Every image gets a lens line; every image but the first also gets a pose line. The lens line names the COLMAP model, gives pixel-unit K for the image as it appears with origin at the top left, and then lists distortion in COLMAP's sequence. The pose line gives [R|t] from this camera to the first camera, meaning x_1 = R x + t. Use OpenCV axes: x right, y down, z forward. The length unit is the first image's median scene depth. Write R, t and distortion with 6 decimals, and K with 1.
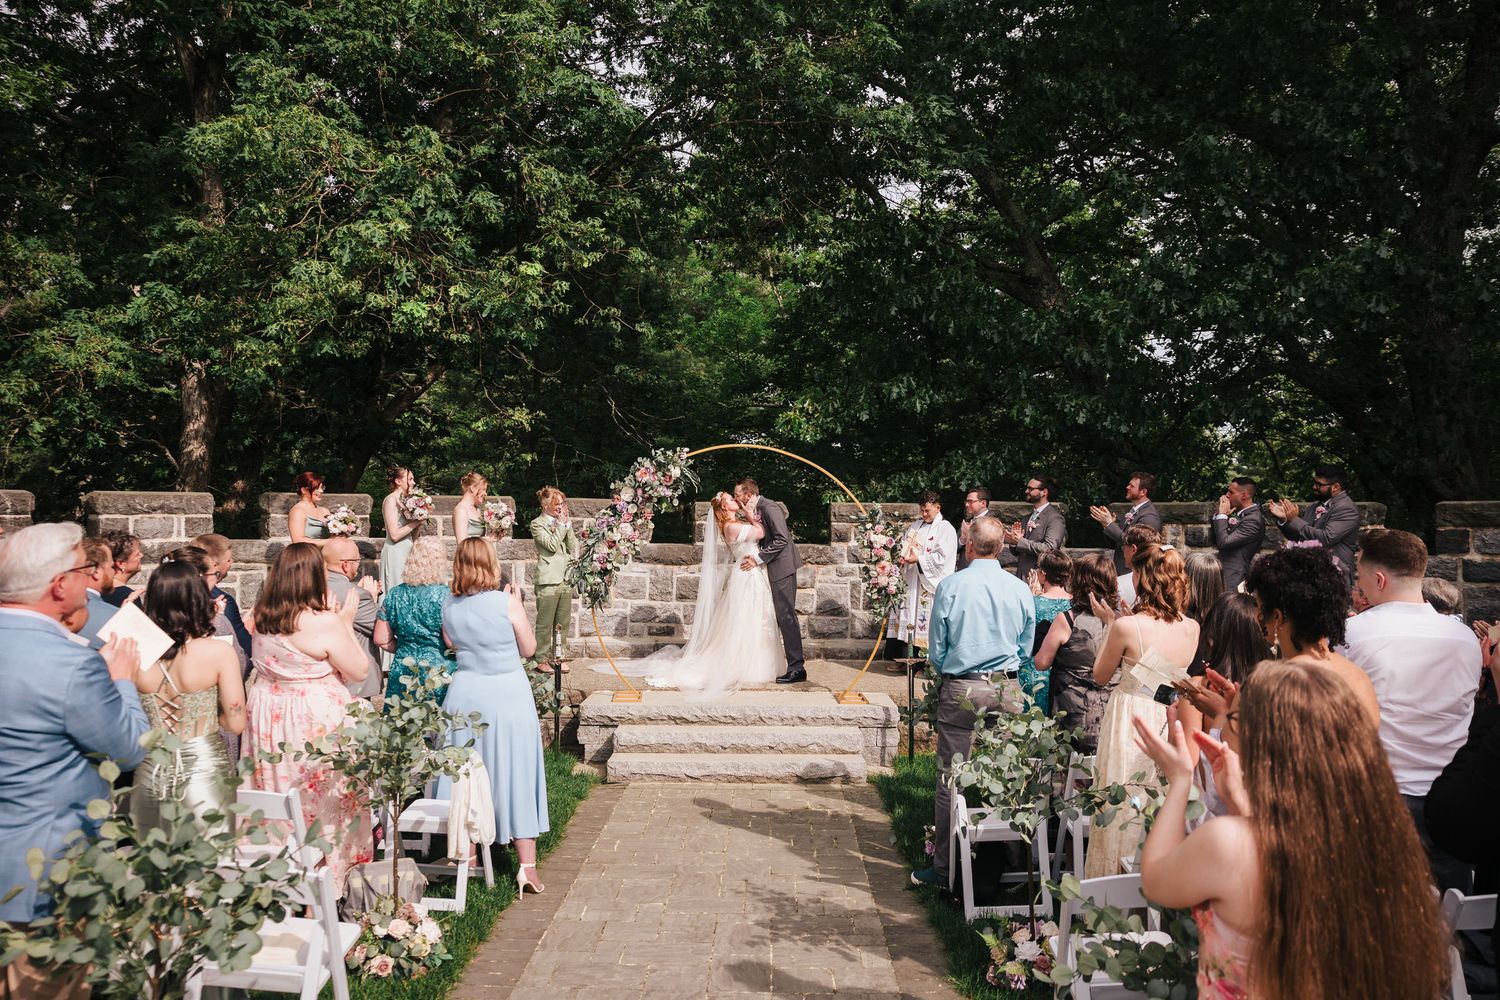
lens RADIAL K [[1115.6, 0, 741.6], [0, 1115.6, 513.4], [0, 0, 1]] dist [0.086904, 0.001530]
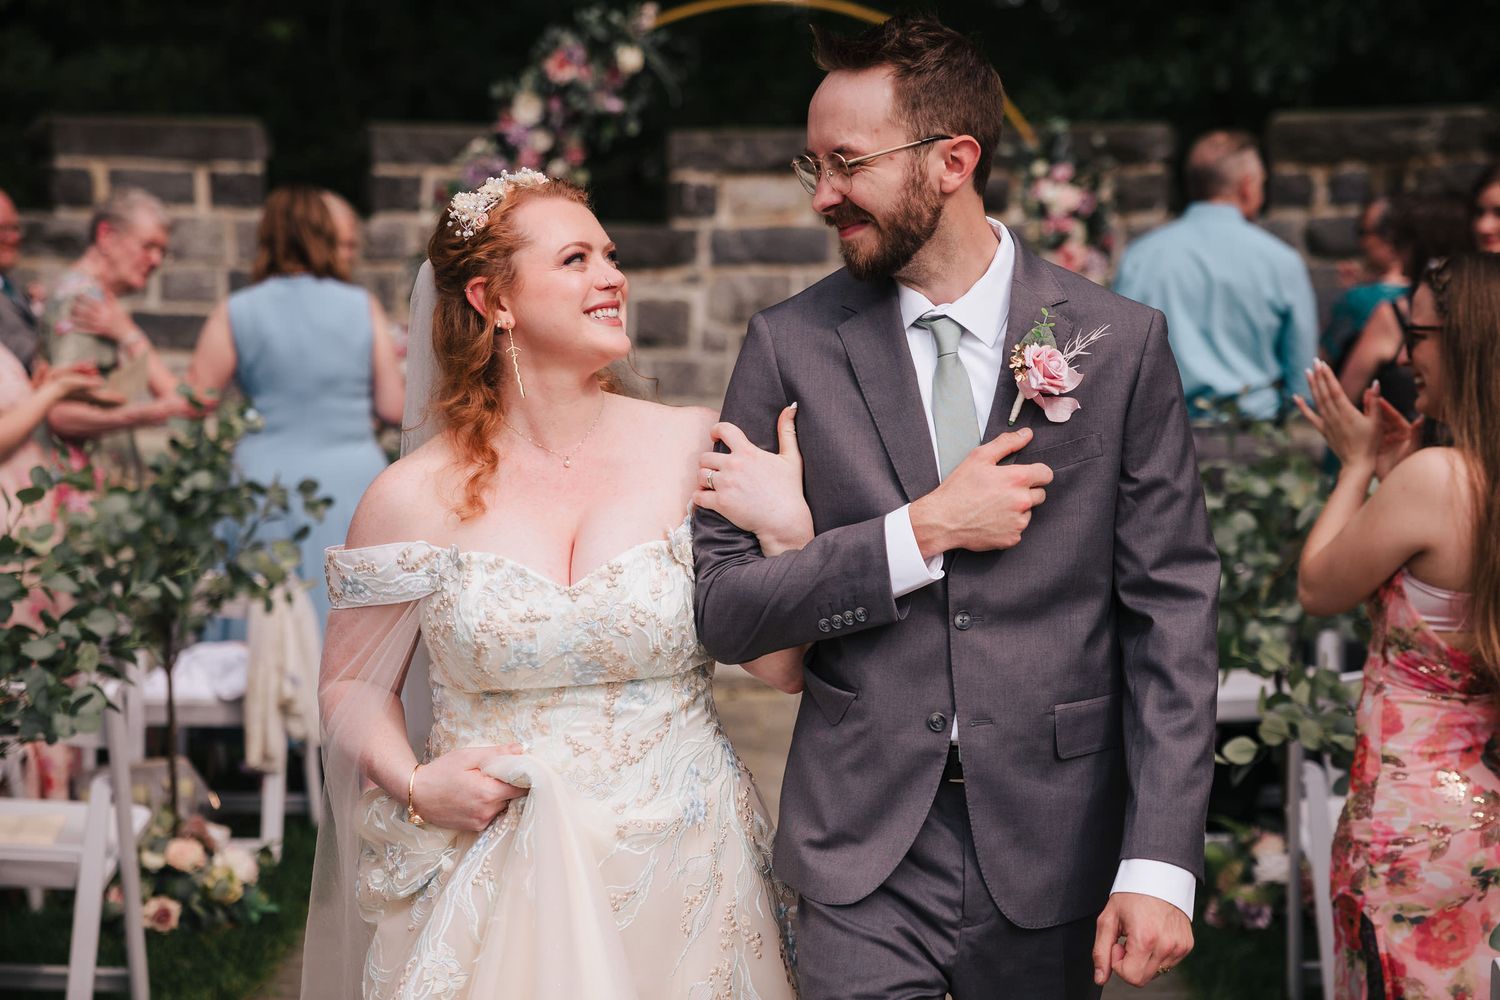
lens RADIAL K [[2803.6, 0, 764.7], [0, 2803.6, 509.6], [0, 0, 1]] dist [0.481088, 0.000000]
pose [[0.999861, -0.016090, -0.004473, 0.000068], [0.016495, 0.993363, 0.113829, 0.015179], [0.002612, -0.113887, 0.993490, -0.202995]]
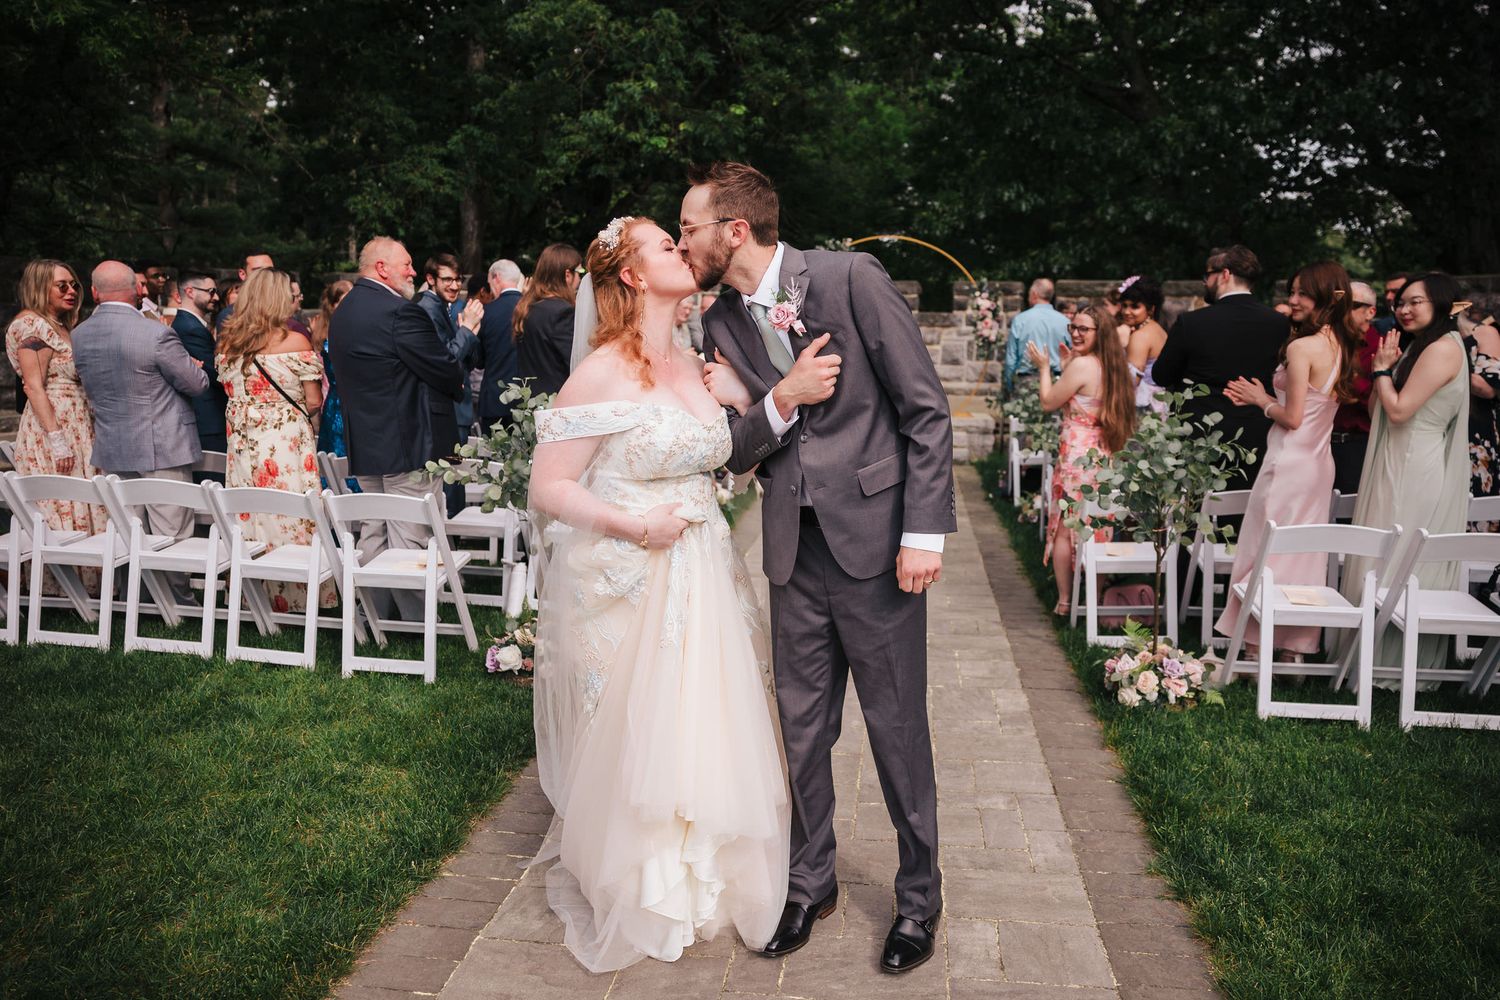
lens RADIAL K [[1034.8, 0, 770.8], [0, 1034.8, 469.6], [0, 0, 1]] dist [-0.014208, 0.013808]
pose [[0.994539, 0.015324, -0.103236, -0.008718], [0.000660, 0.988219, 0.153044, 0.029087], [0.104365, -0.152277, 0.982812, -0.343467]]
